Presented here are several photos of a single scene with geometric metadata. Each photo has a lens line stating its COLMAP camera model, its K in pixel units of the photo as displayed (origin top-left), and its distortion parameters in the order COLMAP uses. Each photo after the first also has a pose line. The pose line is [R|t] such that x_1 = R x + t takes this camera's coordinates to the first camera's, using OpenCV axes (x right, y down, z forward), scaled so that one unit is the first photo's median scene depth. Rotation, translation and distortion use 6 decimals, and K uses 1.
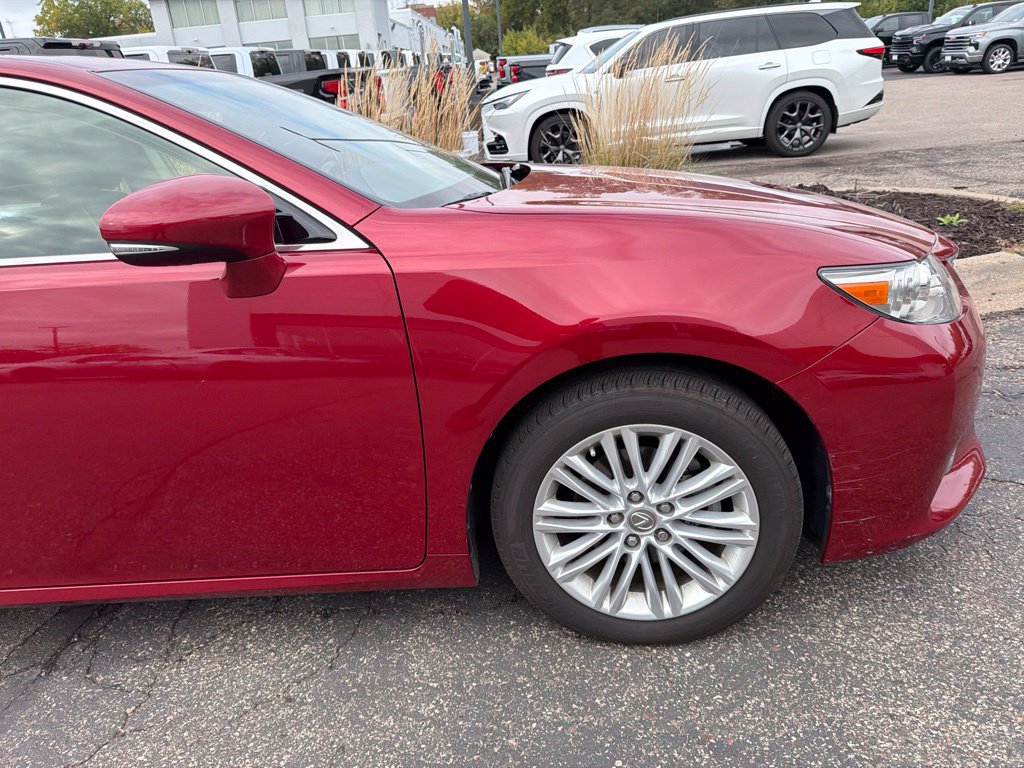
lens RADIAL K [[723.9, 0, 502.8], [0, 723.9, 378.4], [0, 0, 1]] dist [0.012754, -0.022025]
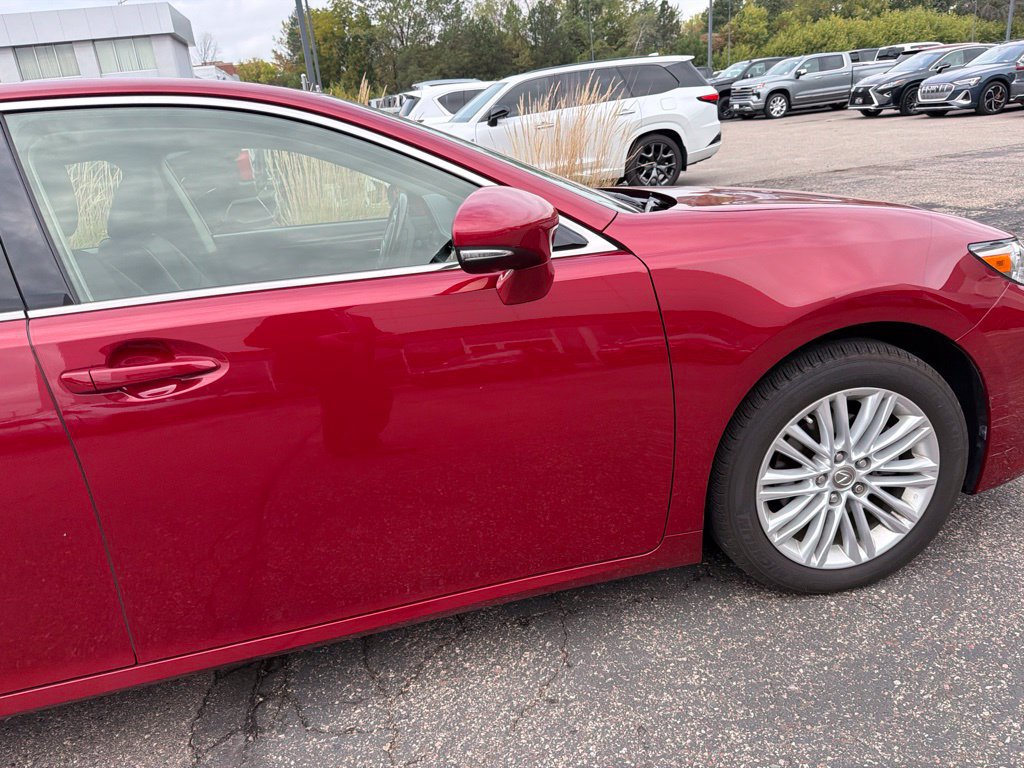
lens RADIAL K [[723.9, 0, 502.4], [0, 723.9, 385.8], [0, 0, 1]] dist [0.012754, -0.022025]
pose [[0.969360, -0.098681, 0.224951, -0.525274], [0.111314, 0.992804, -0.044153, 0.042016], [-0.218976, 0.067840, 0.973369, 0.001128]]
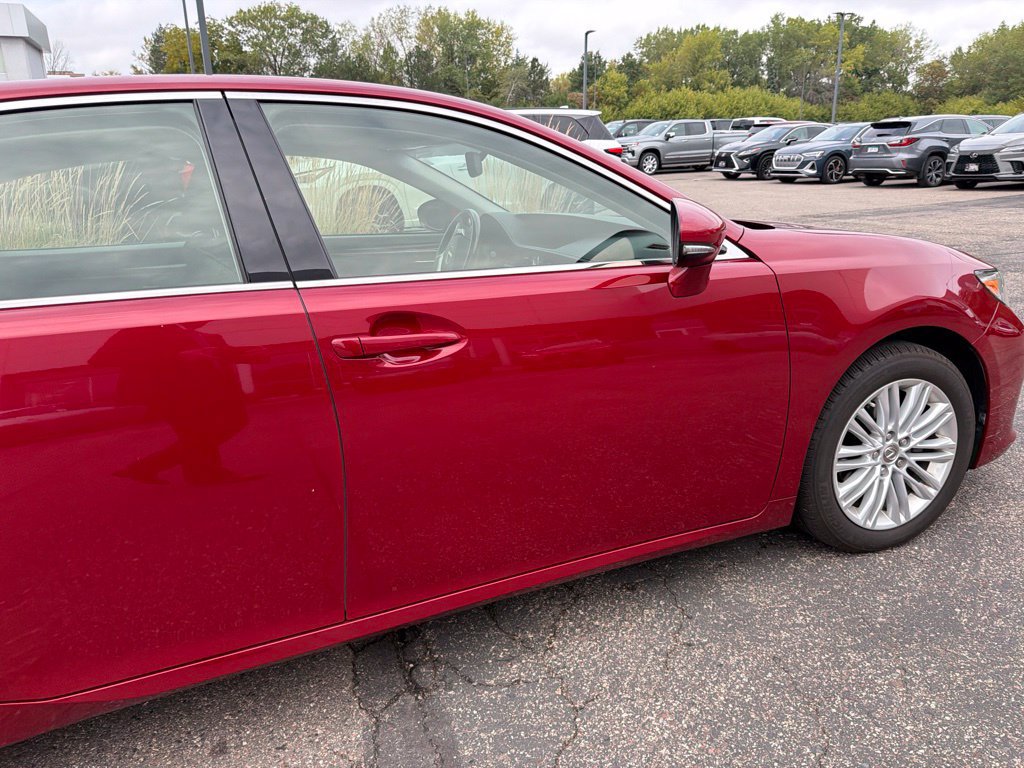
lens RADIAL K [[723.9, 0, 512.4], [0, 723.9, 374.7], [0, 0, 1]] dist [0.012754, -0.022025]
pose [[0.906956, -0.064868, 0.416202, -0.970371], [0.110935, 0.989973, -0.087445, 0.081682], [-0.406356, 0.125480, 0.905058, 0.007588]]
